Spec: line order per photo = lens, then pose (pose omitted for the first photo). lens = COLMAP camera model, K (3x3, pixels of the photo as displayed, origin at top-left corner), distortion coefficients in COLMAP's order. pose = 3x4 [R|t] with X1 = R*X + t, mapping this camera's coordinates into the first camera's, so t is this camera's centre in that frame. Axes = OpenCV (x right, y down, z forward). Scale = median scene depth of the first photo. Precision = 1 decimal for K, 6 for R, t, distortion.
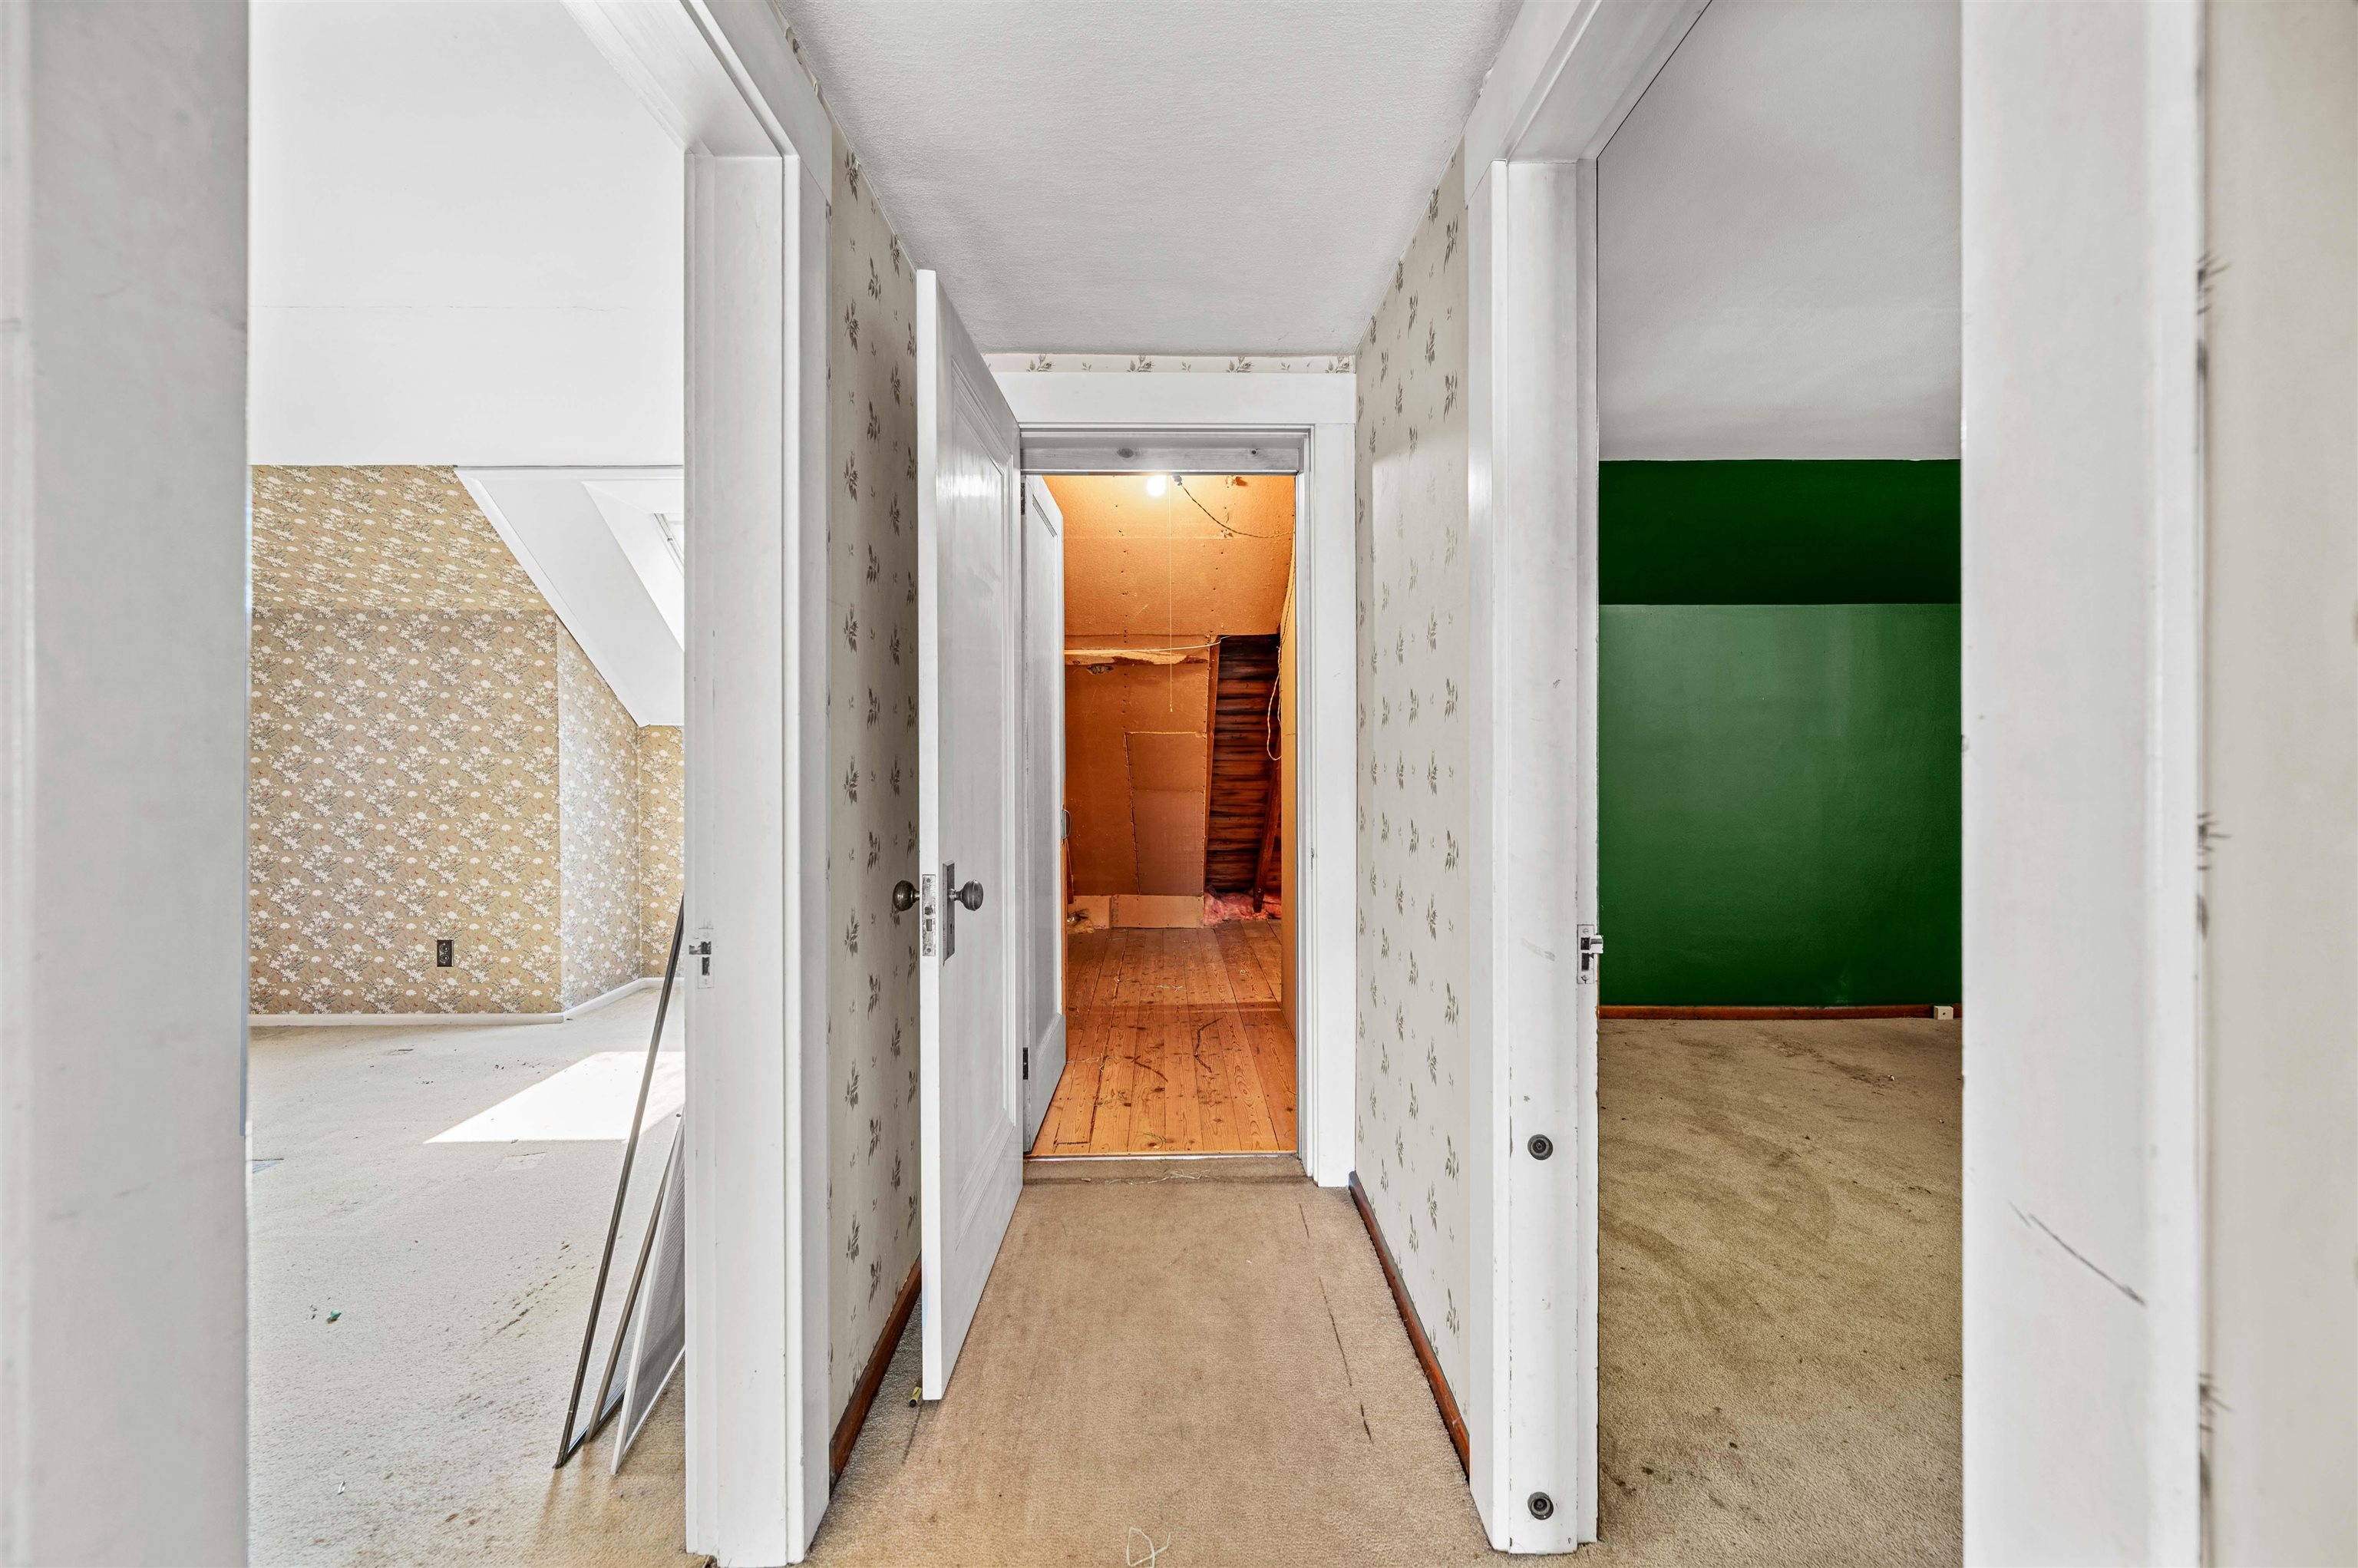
lens RADIAL K [[946.1, 0, 1174.8], [0, 946.1, 743.9], [0, 0, 1]] dist [-0.002263, -0.000109]
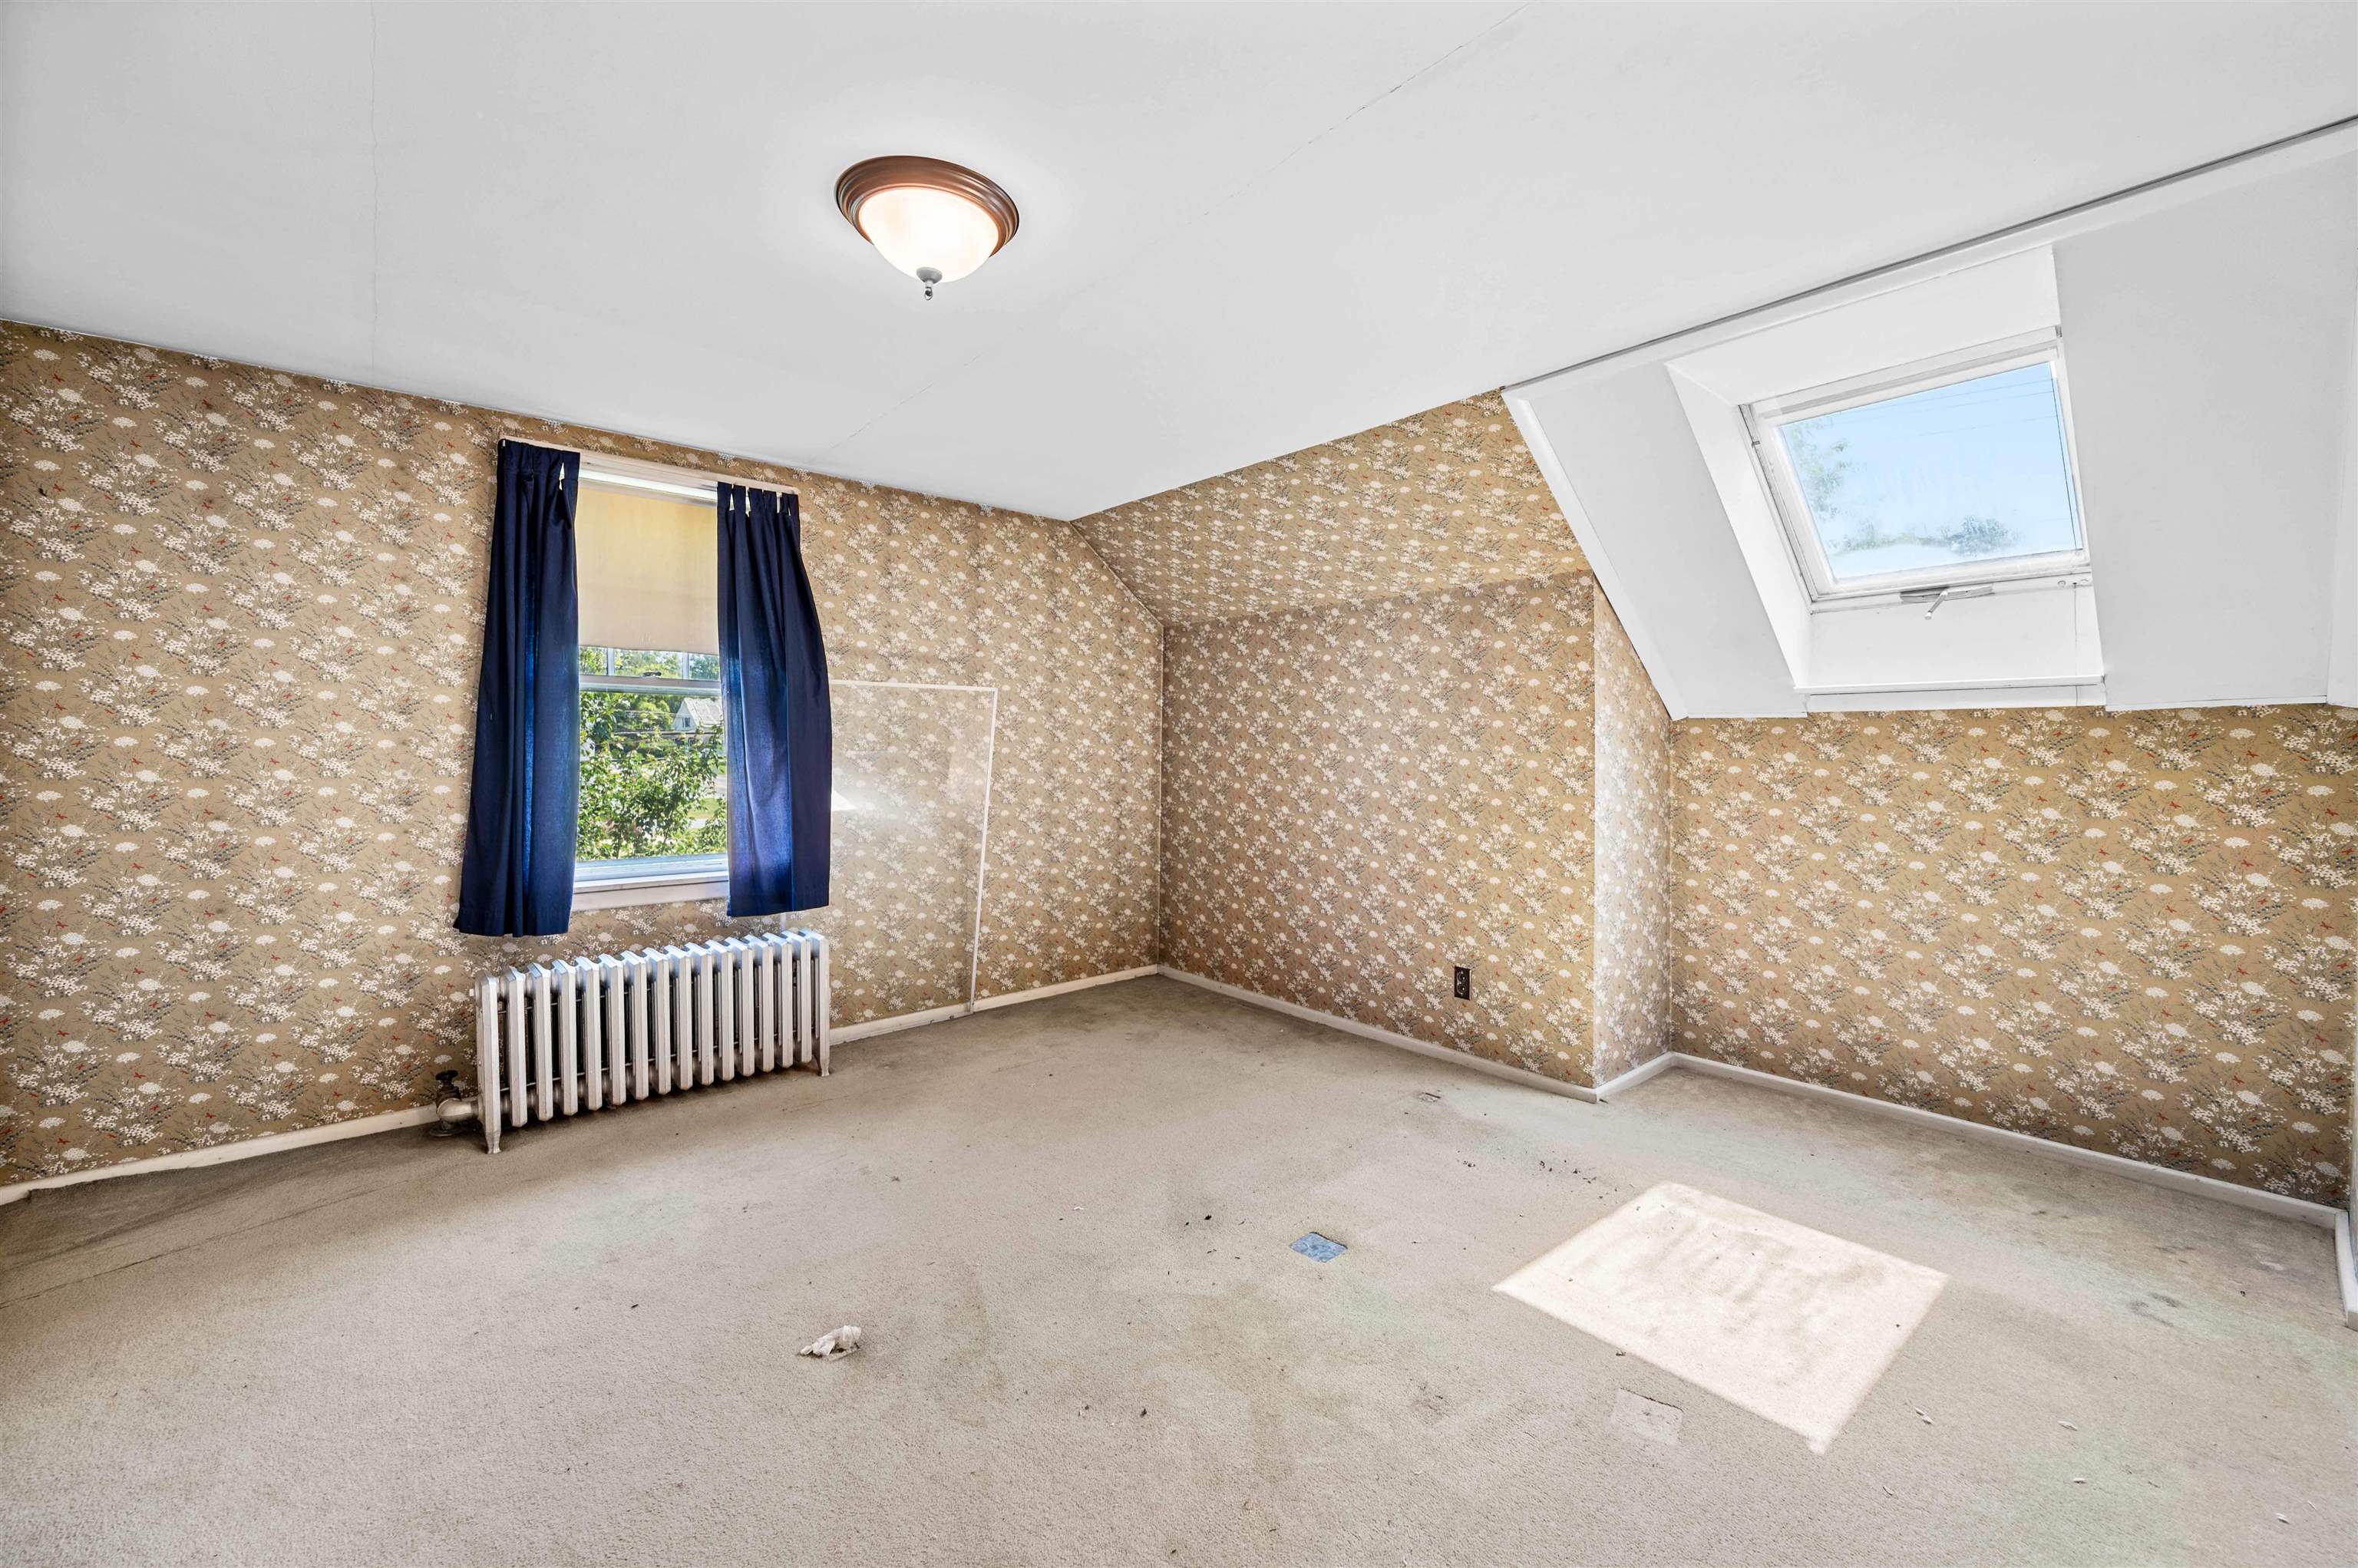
lens RADIAL K [[952.2, 0, 1179.0], [0, 952.2, 784.0], [0, 0, 1]] dist [0.000202, 0.000669]
pose [[0.643268, 0.036583, -0.764766, -0.277458], [-0.004833, 0.999032, 0.043724, 0.001637], [0.765625, -0.024430, 0.642823, 0.241819]]
